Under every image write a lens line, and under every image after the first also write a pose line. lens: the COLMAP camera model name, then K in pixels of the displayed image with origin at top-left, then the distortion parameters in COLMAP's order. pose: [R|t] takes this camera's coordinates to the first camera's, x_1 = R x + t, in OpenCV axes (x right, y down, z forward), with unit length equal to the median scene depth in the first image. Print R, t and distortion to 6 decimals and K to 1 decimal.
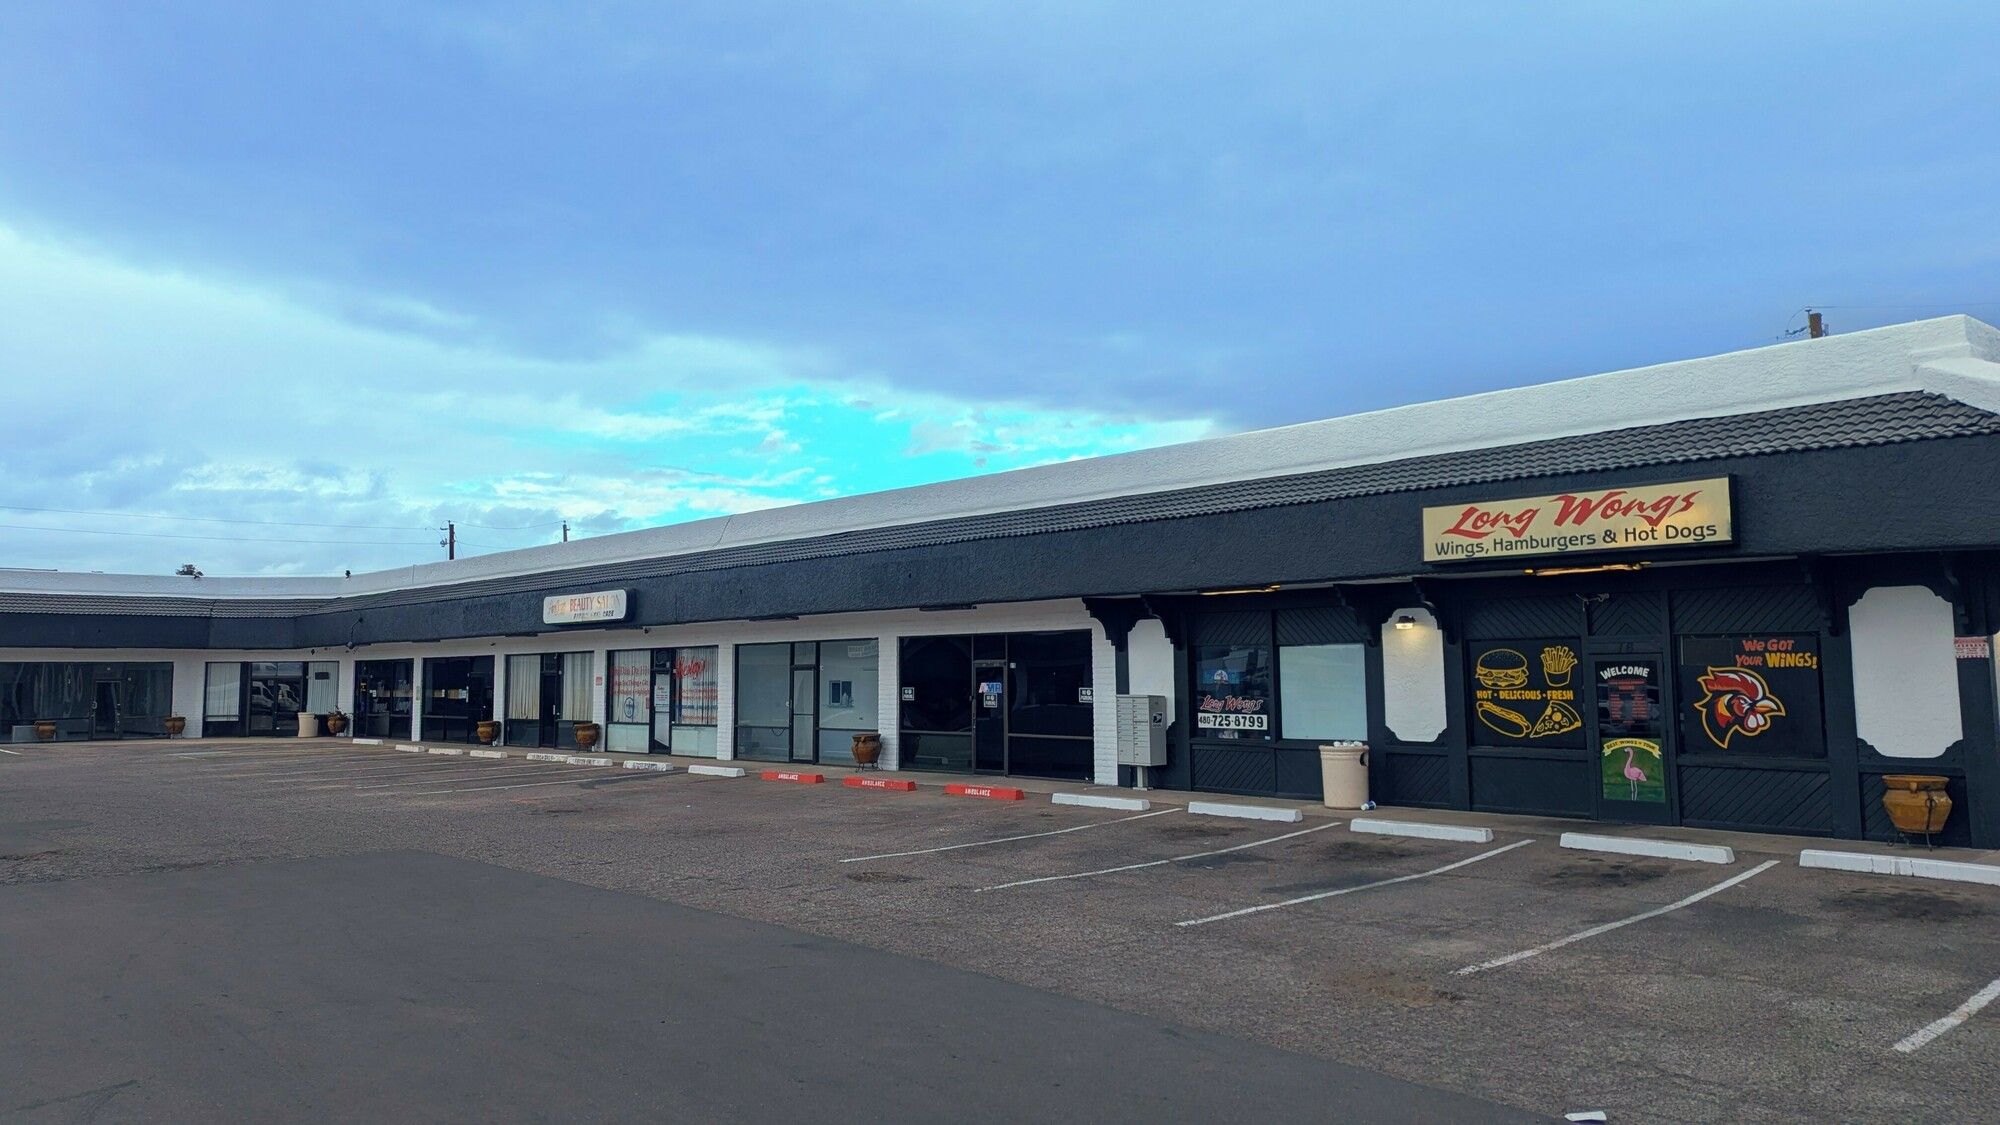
lens RADIAL K [[1408.4, 0, 983.8], [0, 1408.4, 554.5], [0, 0, 1]] dist [0.074902, -0.072717]
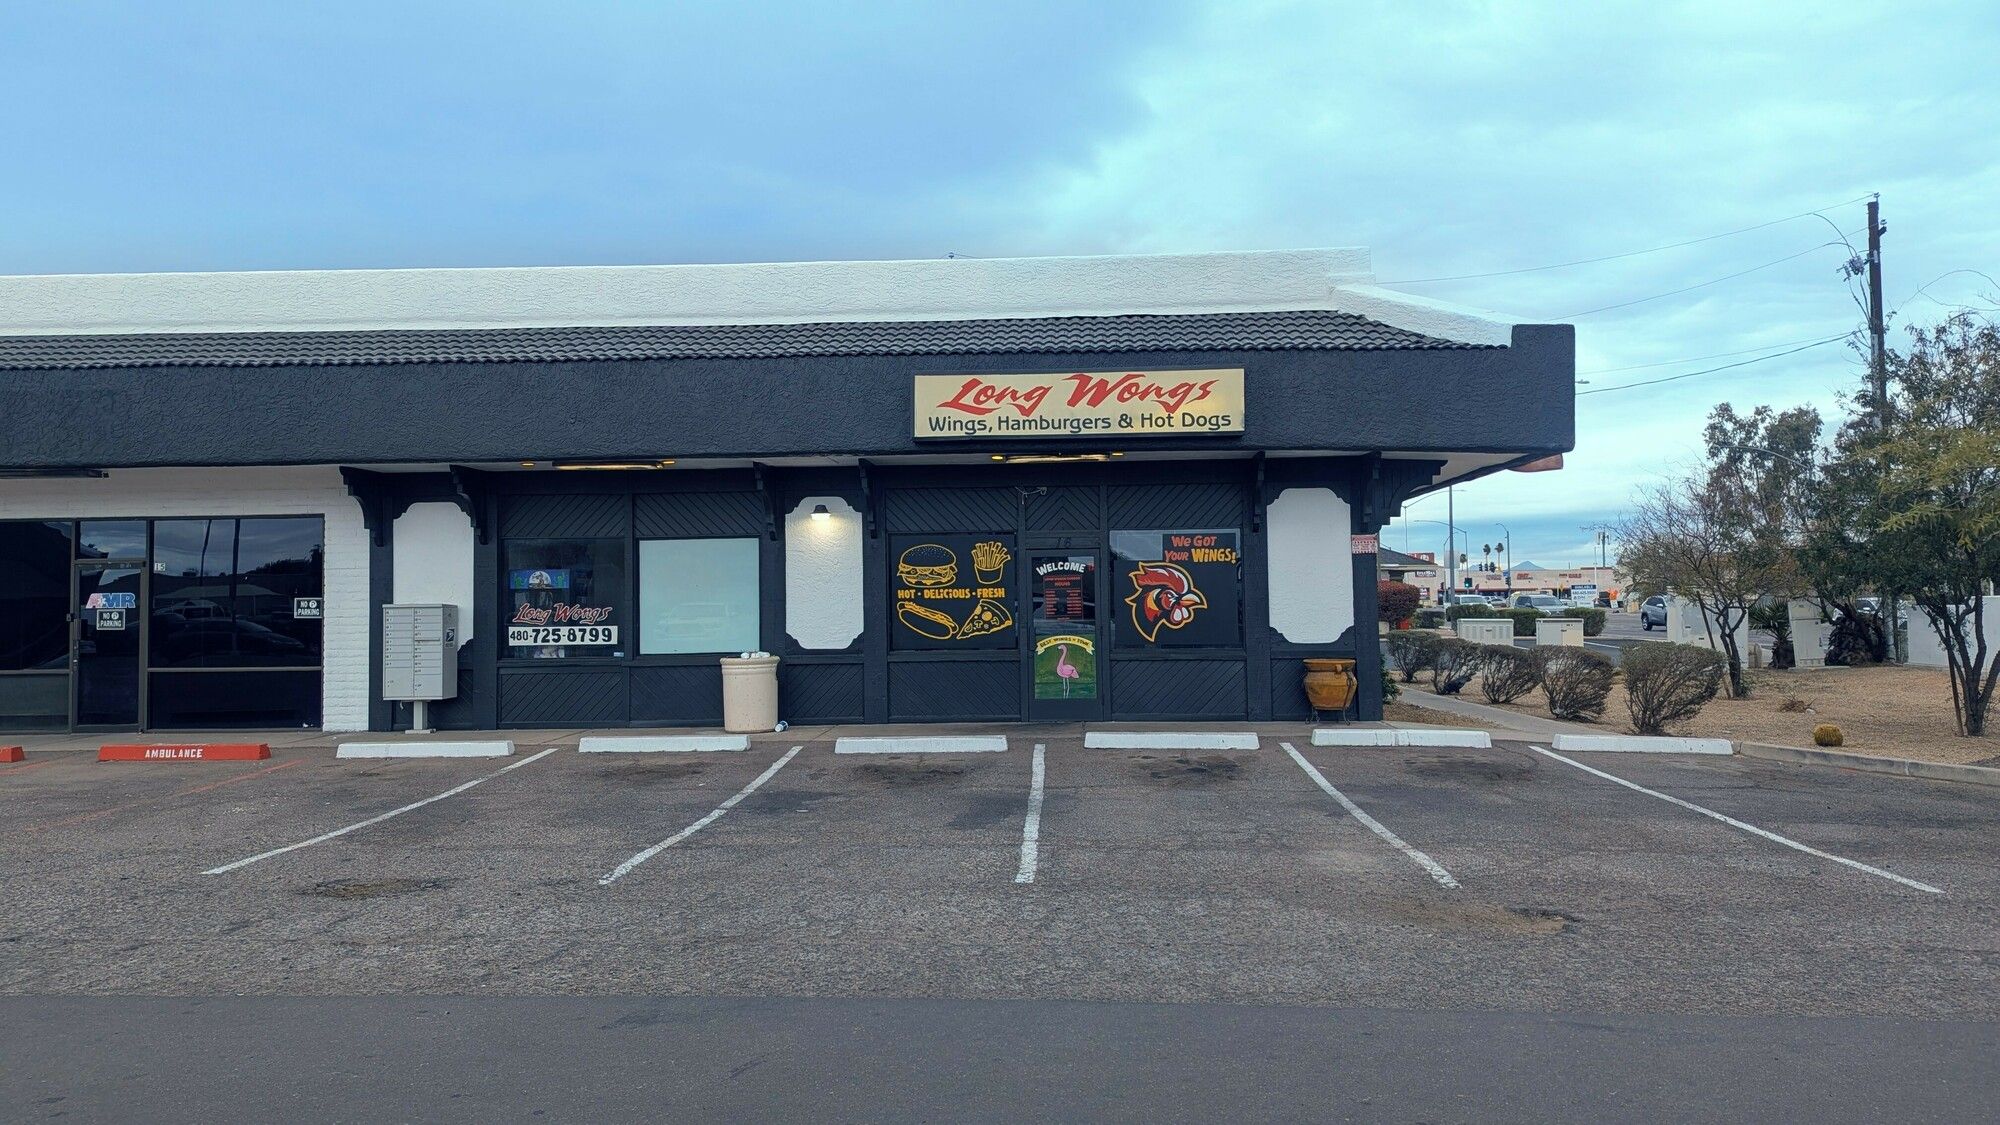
lens RADIAL K [[1408.4, 0, 1020.5], [0, 1408.4, 559.2], [0, 0, 1]] dist [0.074902, -0.072717]
pose [[0.709835, 0.019828, 0.704089, -0.228896], [-0.053077, 0.998267, 0.025397, 0.049920], [-0.702366, -0.055398, 0.709657, 0.315772]]
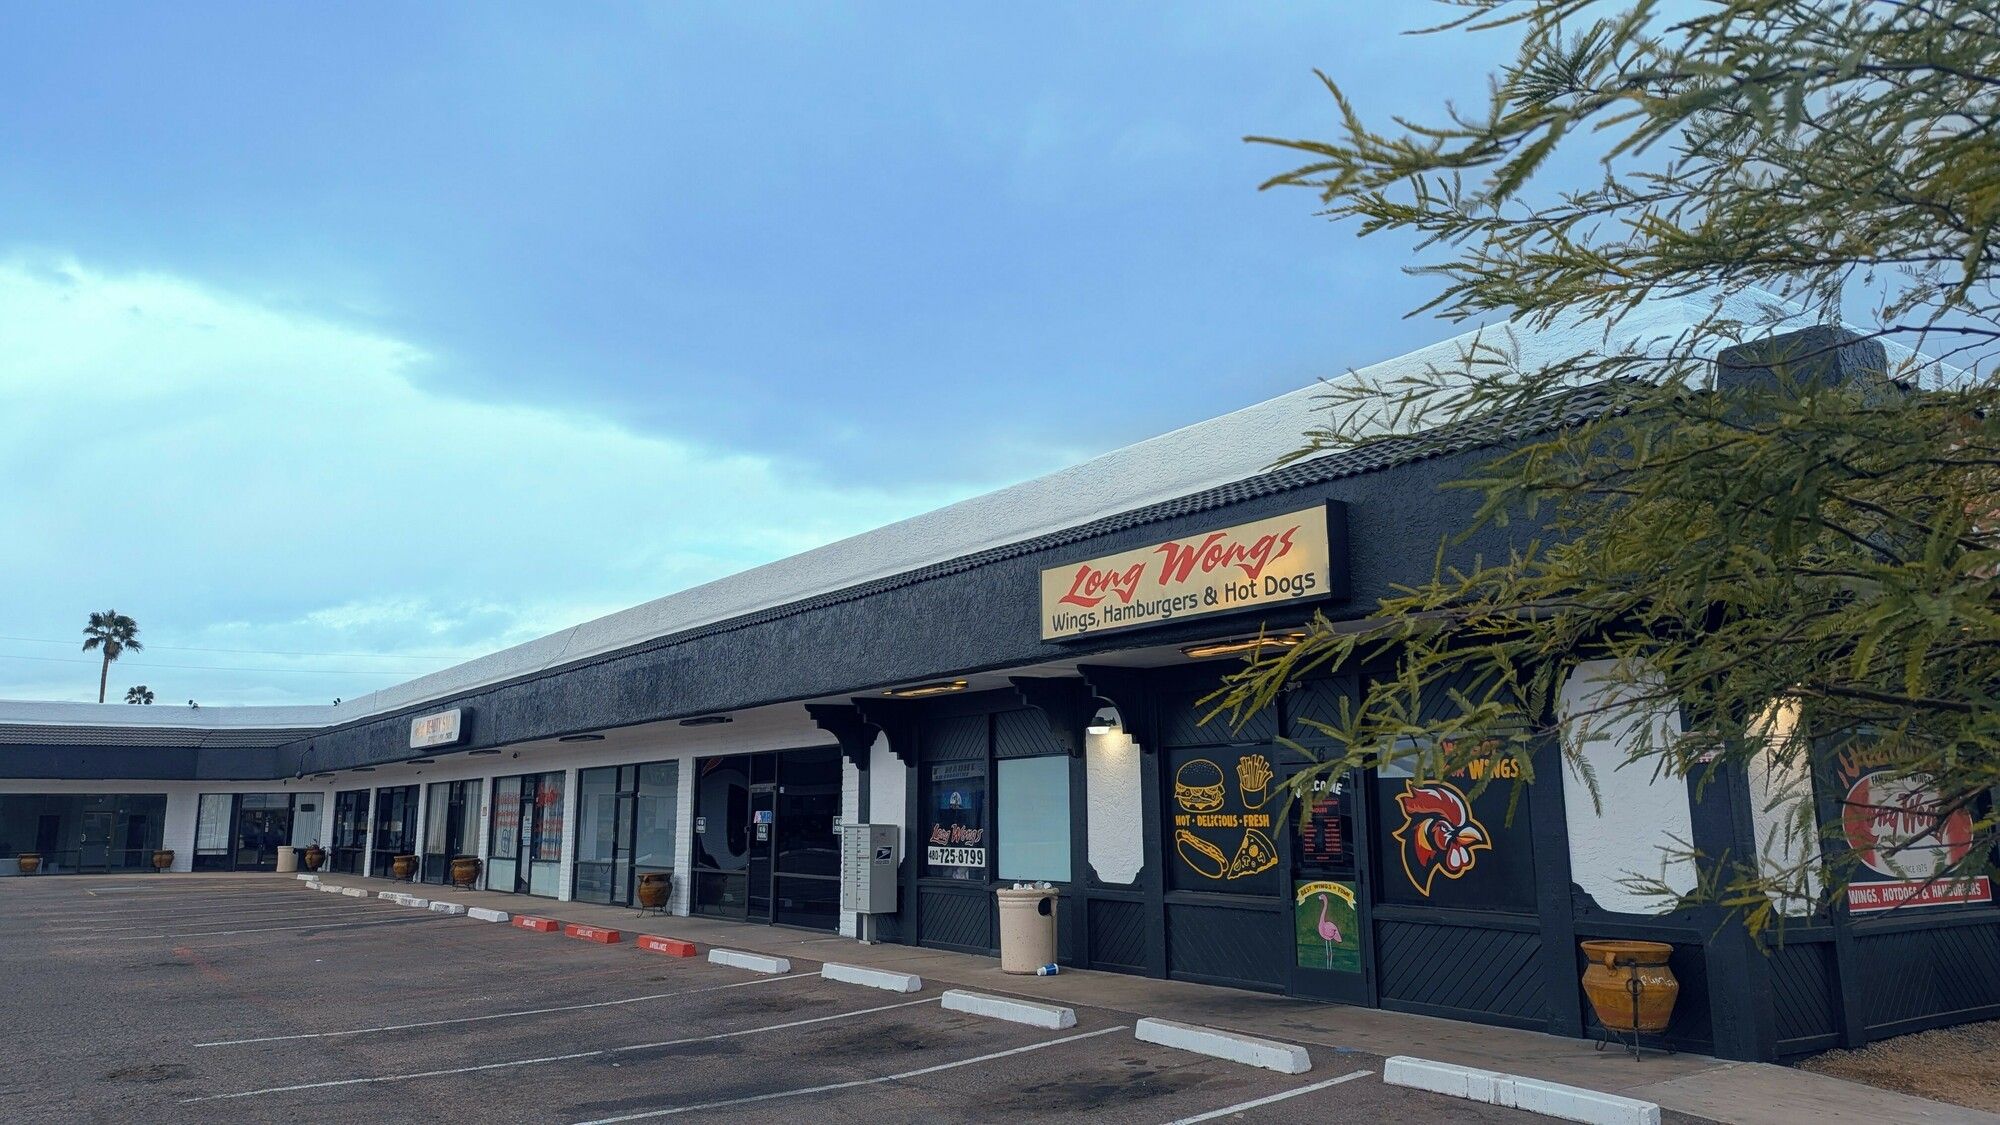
lens RADIAL K [[1408.4, 0, 1003.9], [0, 1408.4, 559.6], [0, 0, 1]] dist [0.074902, -0.072717]
pose [[0.991514, -0.021670, -0.128180, 0.359223], [0.009961, 0.995774, -0.091292, 0.028043], [0.129616, 0.089240, 0.987540, 0.232917]]
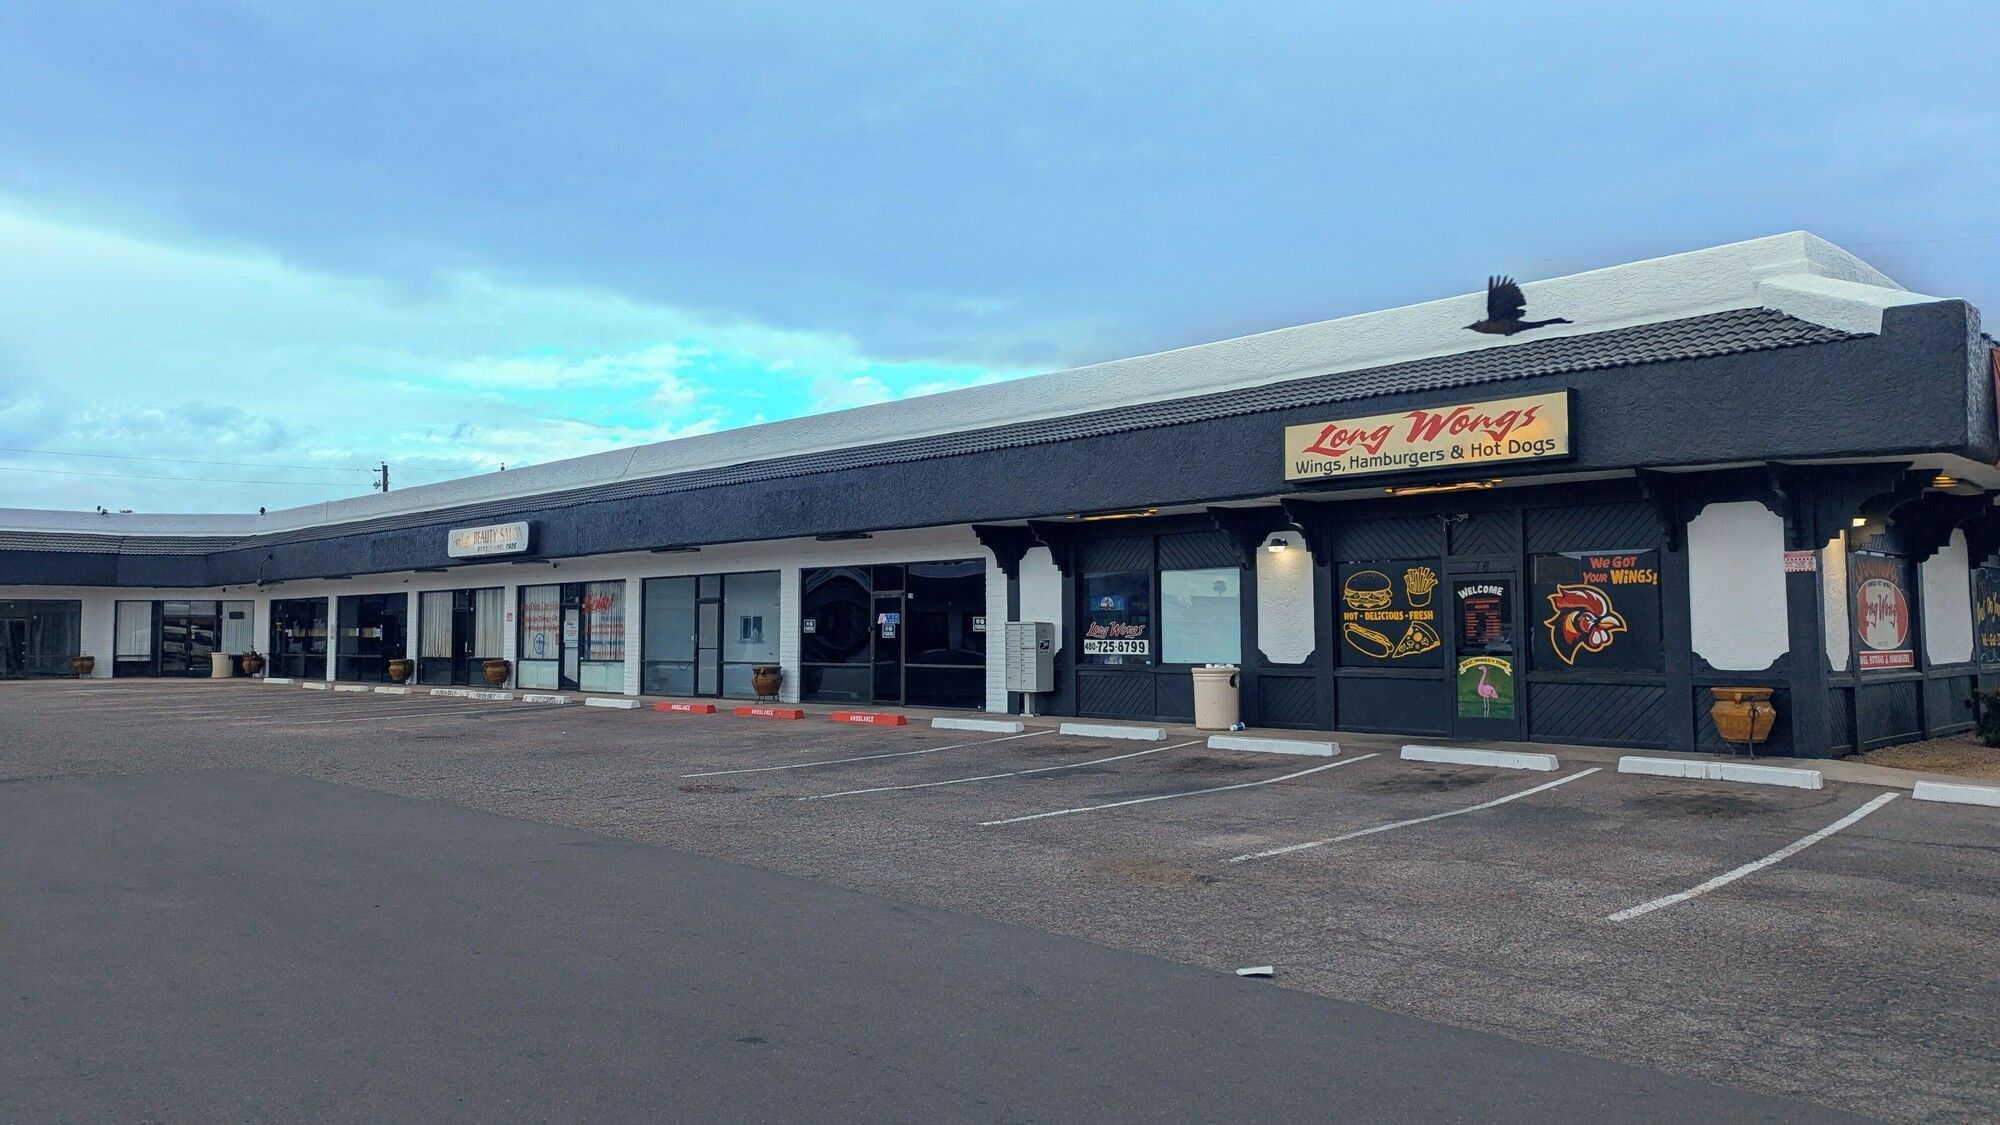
lens RADIAL K [[1408.4, 0, 1014.1], [0, 1408.4, 560.8], [0, 0, 1]] dist [0.074902, -0.072717]
pose [[0.999184, 0.004913, 0.040093, 0.073804], [-0.006353, 0.999336, 0.035864, 0.025164], [-0.039891, -0.036090, 0.998552, 0.010216]]
